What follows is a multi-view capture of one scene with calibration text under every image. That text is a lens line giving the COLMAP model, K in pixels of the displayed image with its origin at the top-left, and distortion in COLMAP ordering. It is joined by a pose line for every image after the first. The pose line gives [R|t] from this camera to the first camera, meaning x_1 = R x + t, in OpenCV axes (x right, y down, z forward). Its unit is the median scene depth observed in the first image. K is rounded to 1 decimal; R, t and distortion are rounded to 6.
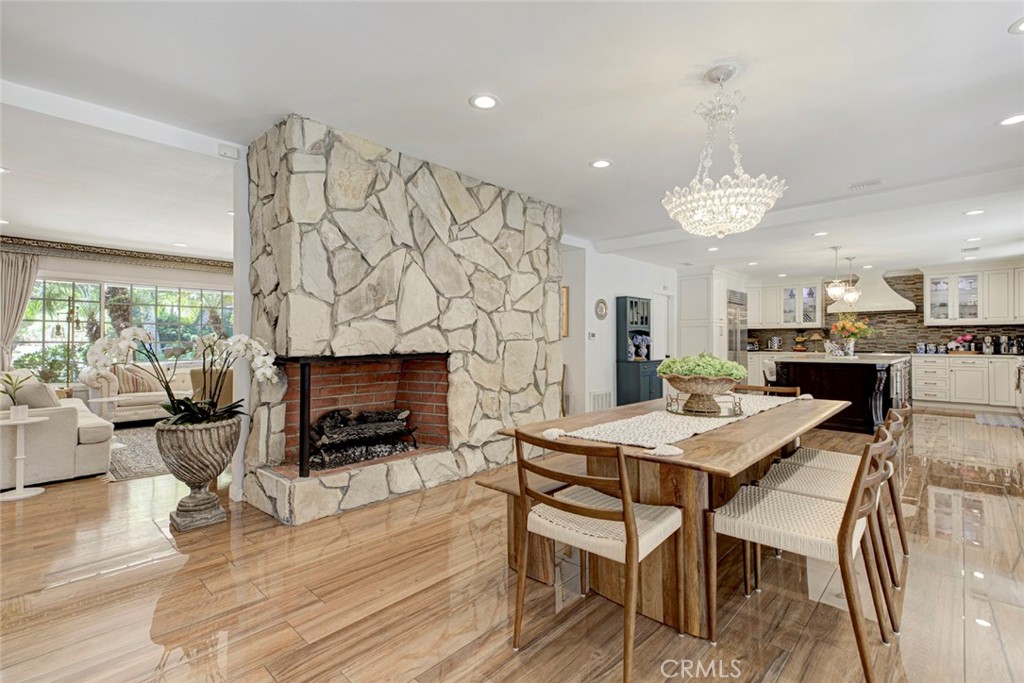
lens RADIAL K [[471.5, 0, 499.0], [0, 471.5, 333.5], [0, 0, 1]] dist [0.023702, -0.002687]
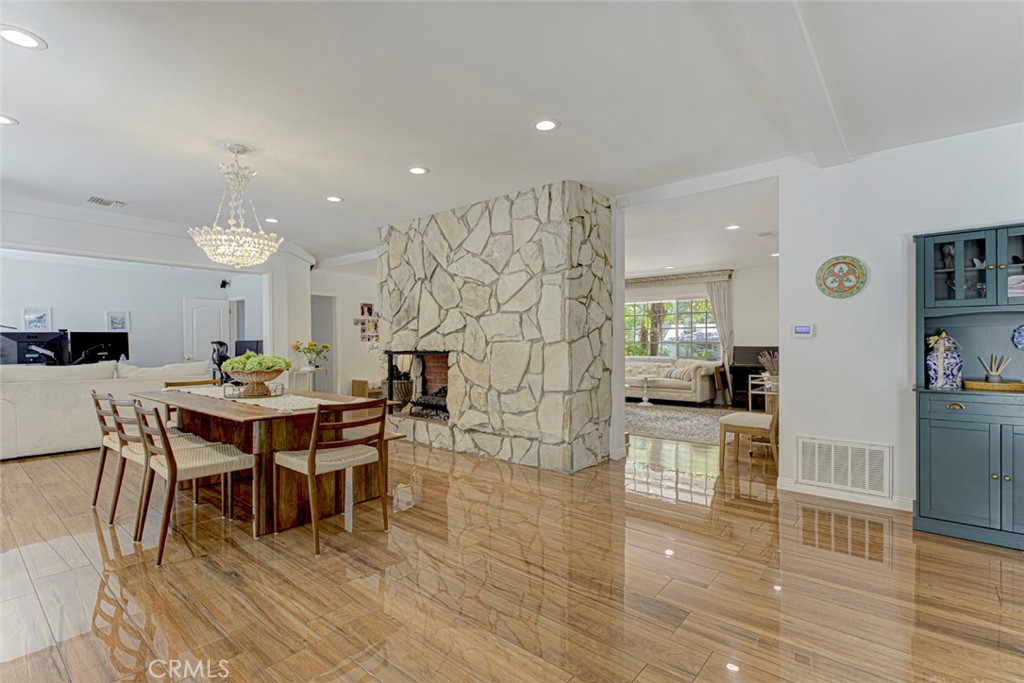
lens RADIAL K [[471.5, 0, 511.0], [0, 471.5, 342.6], [0, 0, 1]] dist [0.023702, -0.002687]
pose [[0.074819, 0.003079, -0.997192, 1.188603], [0.021188, 0.999765, 0.004677, 0.013292], [0.996972, -0.021478, 0.074737, 1.058668]]
